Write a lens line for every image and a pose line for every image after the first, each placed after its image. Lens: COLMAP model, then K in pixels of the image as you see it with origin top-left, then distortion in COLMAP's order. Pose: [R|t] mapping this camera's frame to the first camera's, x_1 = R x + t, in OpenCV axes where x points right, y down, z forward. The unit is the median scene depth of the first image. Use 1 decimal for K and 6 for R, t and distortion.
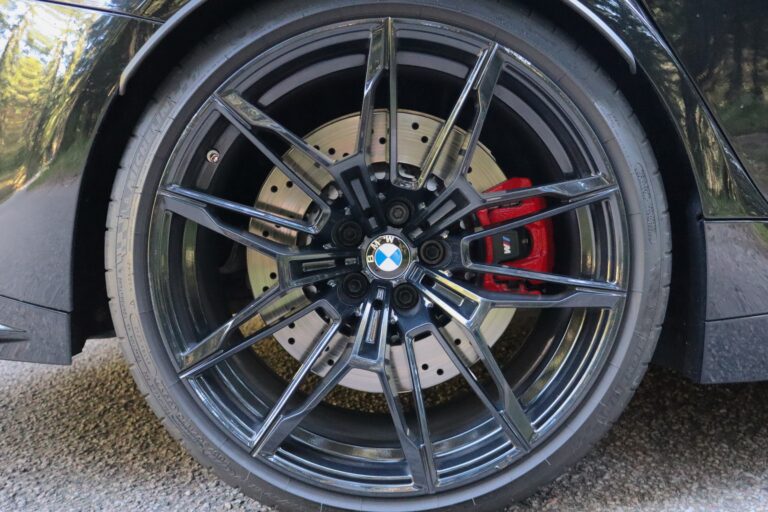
lens RADIAL K [[842.1, 0, 384.0], [0, 842.1, 256.0], [0, 0, 1]] dist [0.000810, -0.000070]
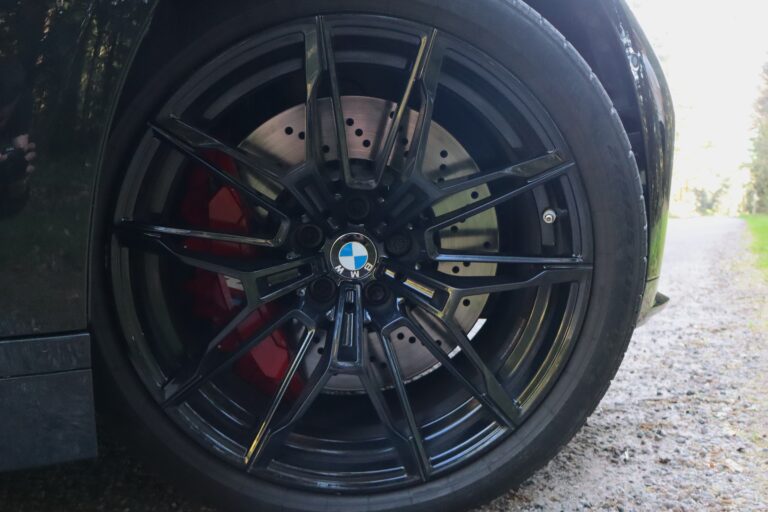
lens RADIAL K [[702.1, 0, 384.0], [0, 702.1, 256.0], [0, 0, 1]] dist [0.001771, 0.000254]
pose [[0.991205, -0.125015, 0.043407, 0.005583], [0.125222, 0.992127, -0.002065, 0.003890], [-0.042807, 0.007483, 0.999055, 0.178800]]
